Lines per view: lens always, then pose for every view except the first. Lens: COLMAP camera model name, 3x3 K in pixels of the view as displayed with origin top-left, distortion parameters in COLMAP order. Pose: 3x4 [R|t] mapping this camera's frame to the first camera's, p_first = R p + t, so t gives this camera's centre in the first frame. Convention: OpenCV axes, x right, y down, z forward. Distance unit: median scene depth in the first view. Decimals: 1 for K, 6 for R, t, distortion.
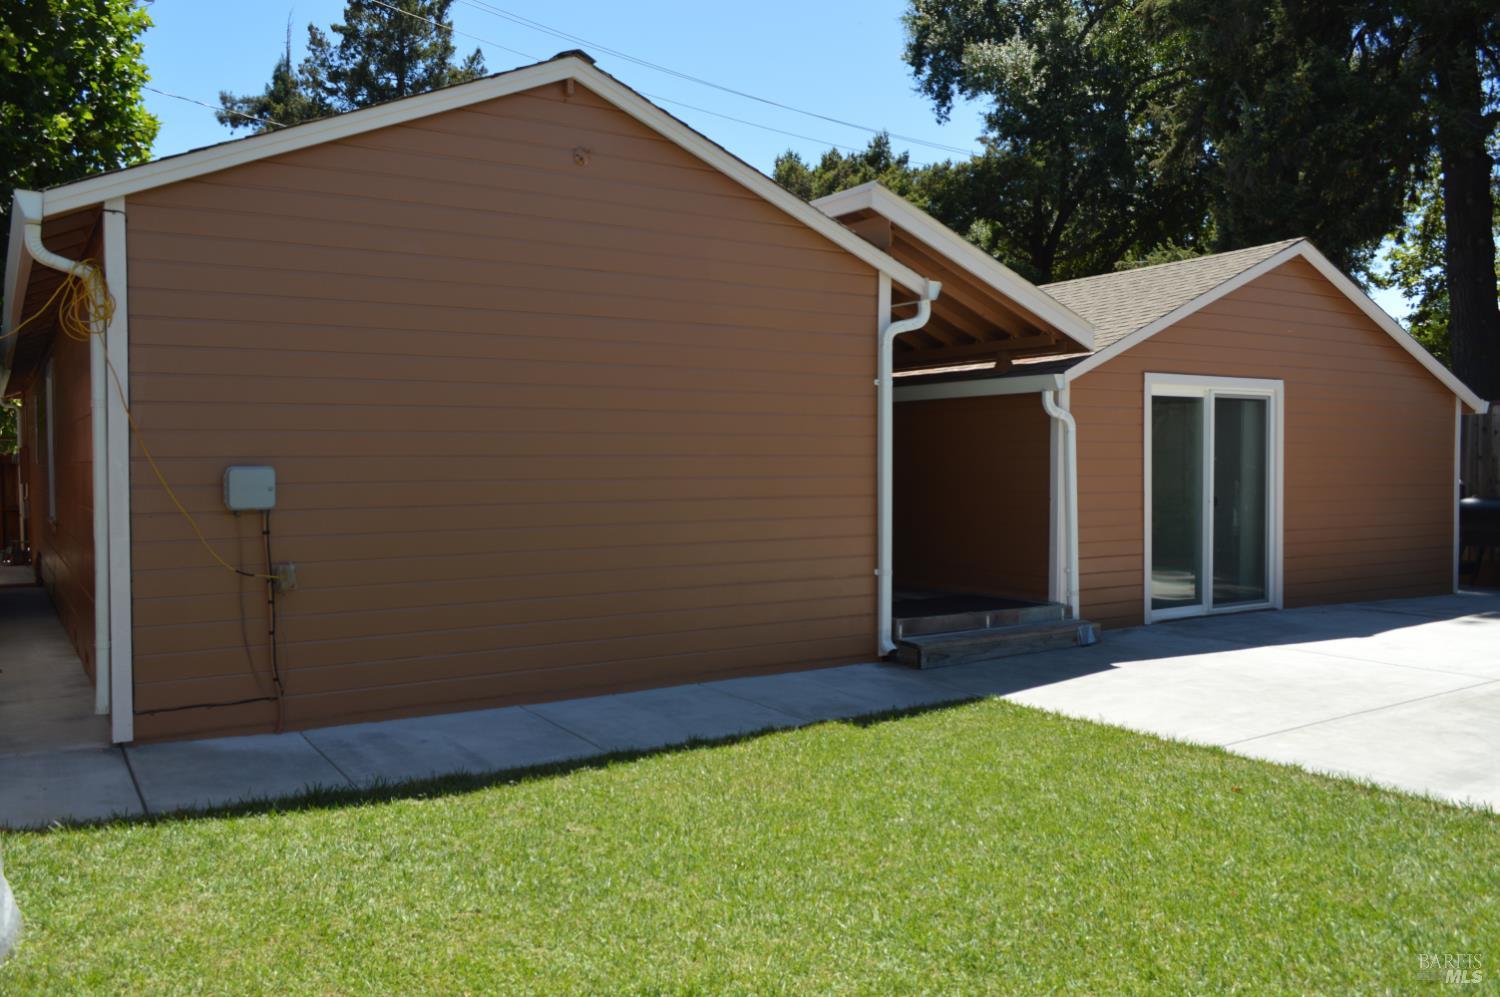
lens RADIAL K [[1192.2, 0, 749.2], [0, 1192.2, 519.4], [0, 0, 1]] dist [-0.015737, -0.000669]
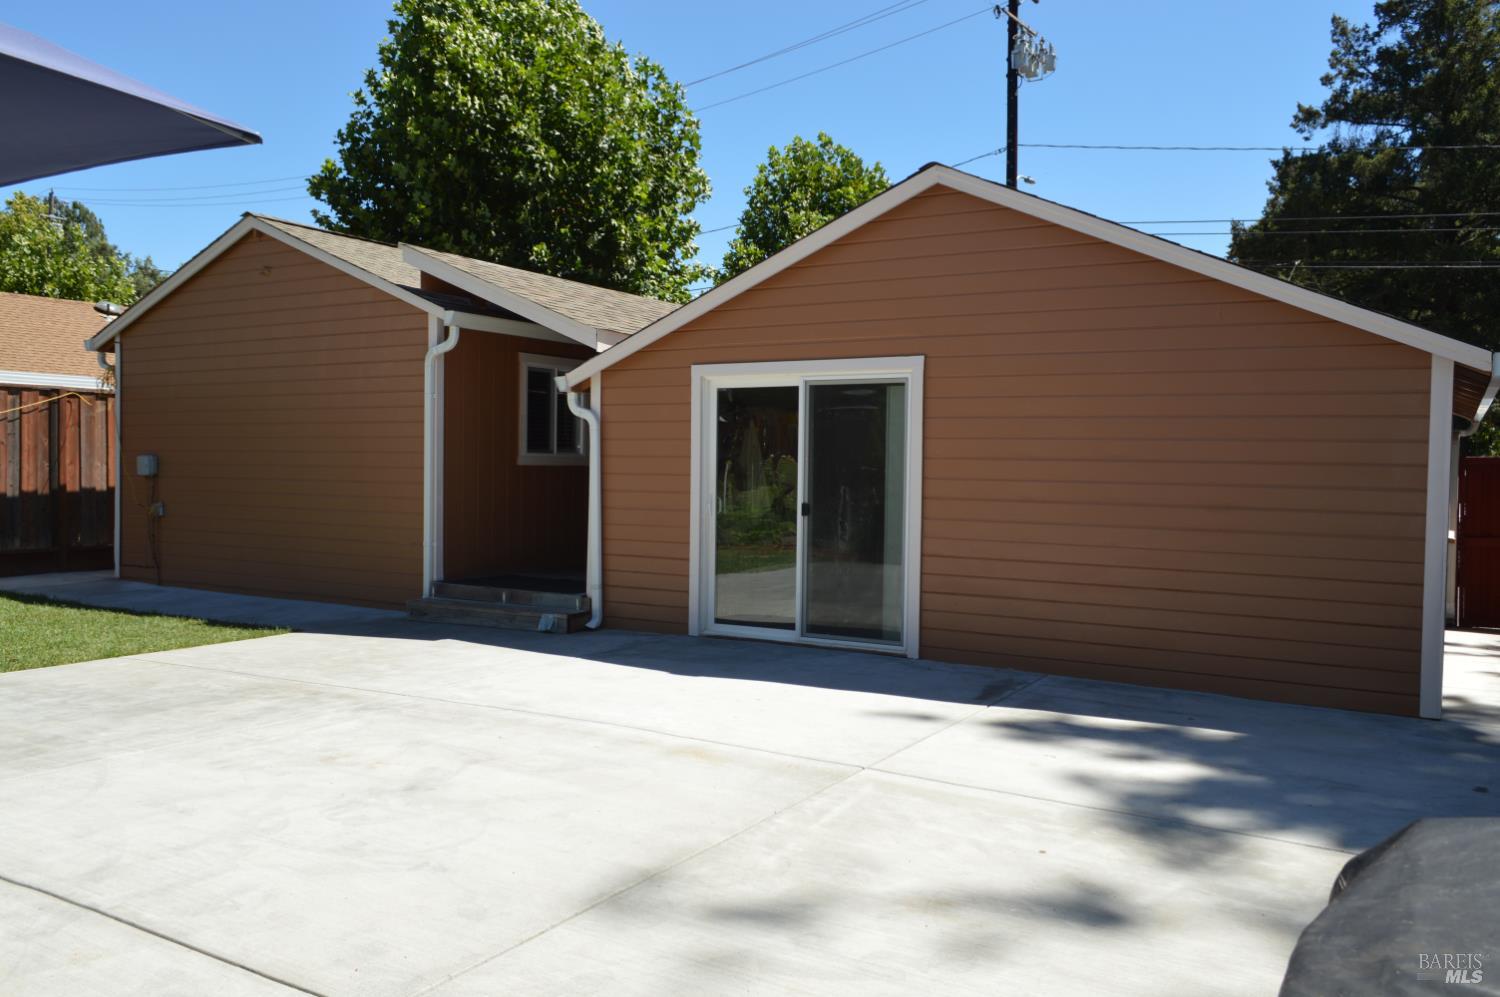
lens RADIAL K [[1186.2, 0, 748.5], [0, 1186.2, 497.3], [0, 0, 1]] dist [-0.018541, 0.020624]
pose [[0.448822, 0.035811, -0.892903, 1.176950], [-0.055887, 0.998366, 0.011949, -0.032937], [0.891872, 0.044539, 0.450090, 0.617992]]
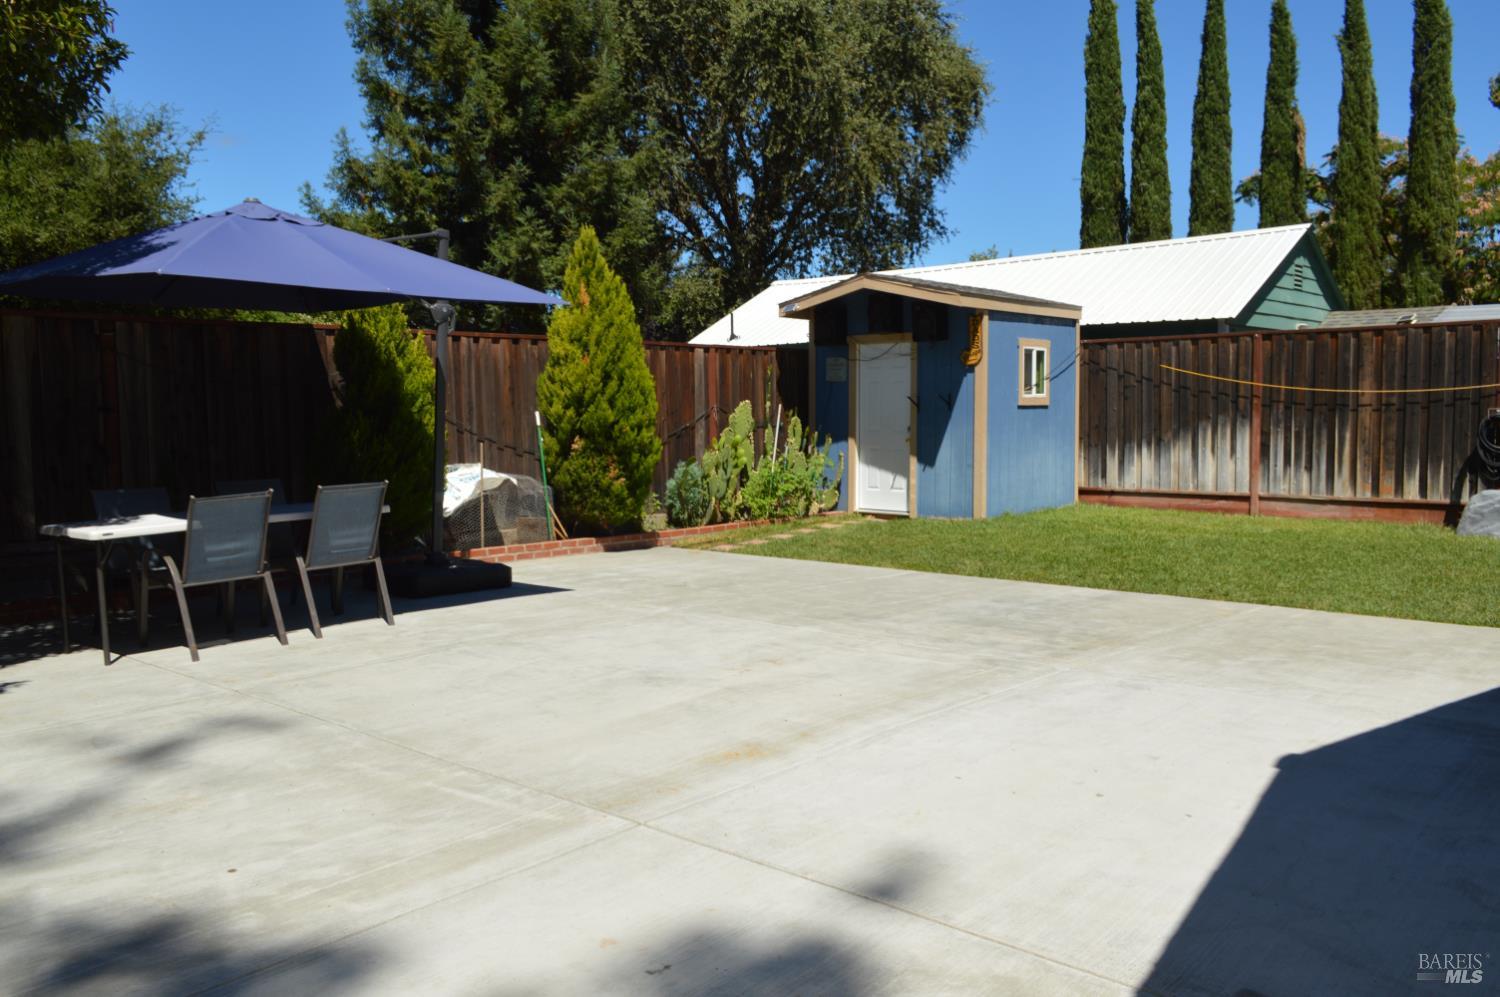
lens RADIAL K [[1186.2, 0, 748.5], [0, 1186.2, 497.3], [0, 0, 1]] dist [-0.018541, 0.020624]
pose [[-0.962433, 0.033286, -0.269470, 0.792958], [0.001098, 0.992926, 0.118730, -0.054887], [0.271516, 0.113974, -0.955662, 1.267329]]
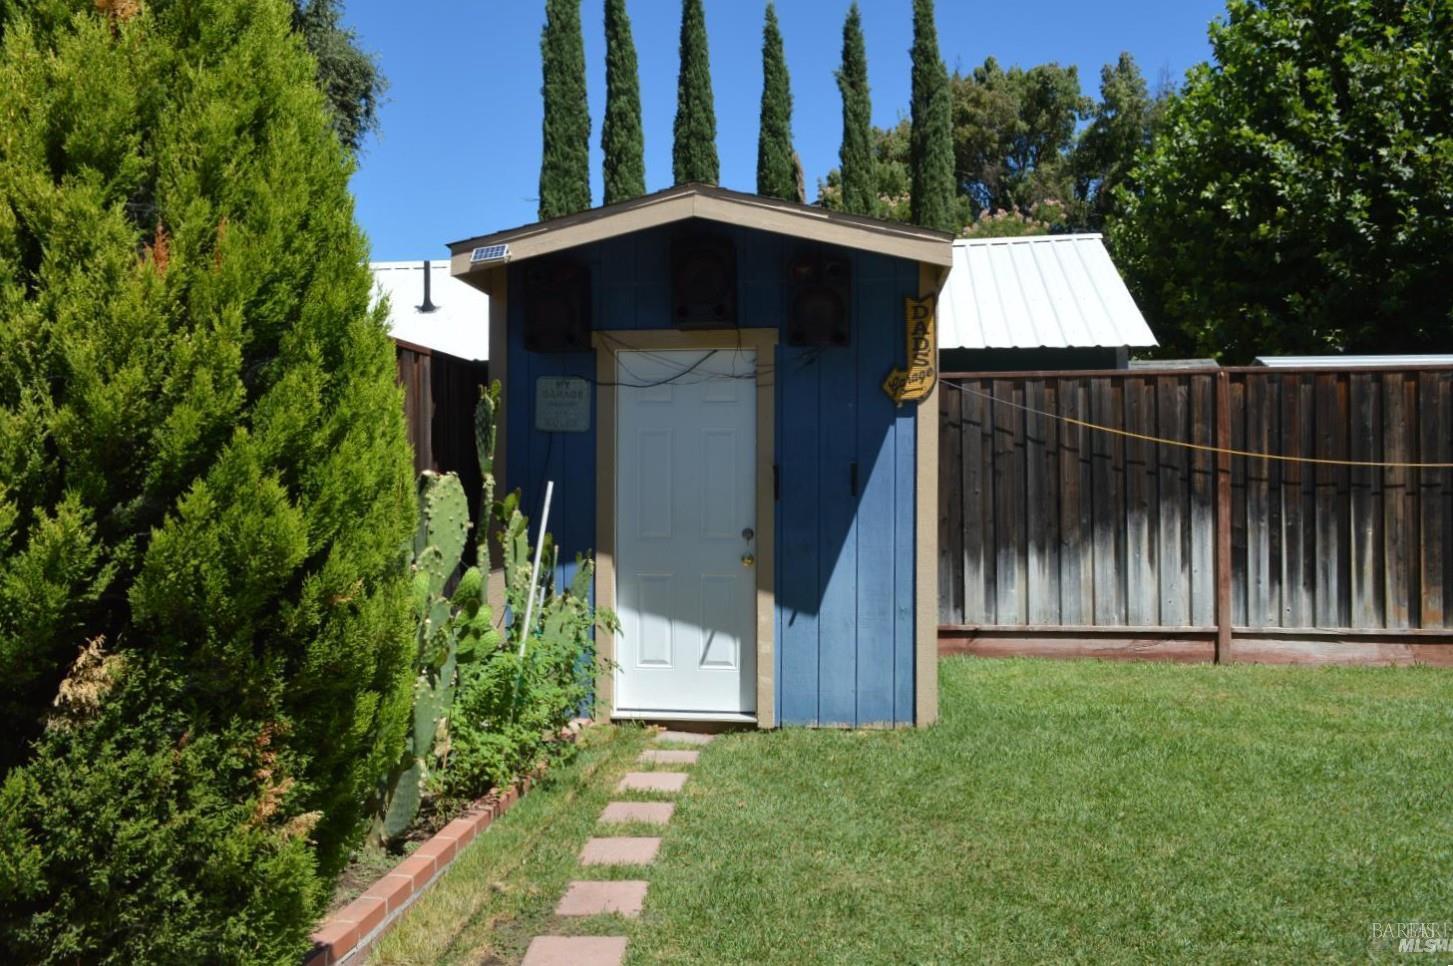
lens RADIAL K [[1189.7, 0, 725.3], [0, 1189.7, 478.4], [0, 0, 1]] dist [-0.017496, 0.013636]
pose [[-0.647092, 0.006775, -0.762382, 0.738285], [-0.026884, 0.999136, 0.031698, -0.020308], [0.761938, 0.041007, -0.646350, 0.394753]]
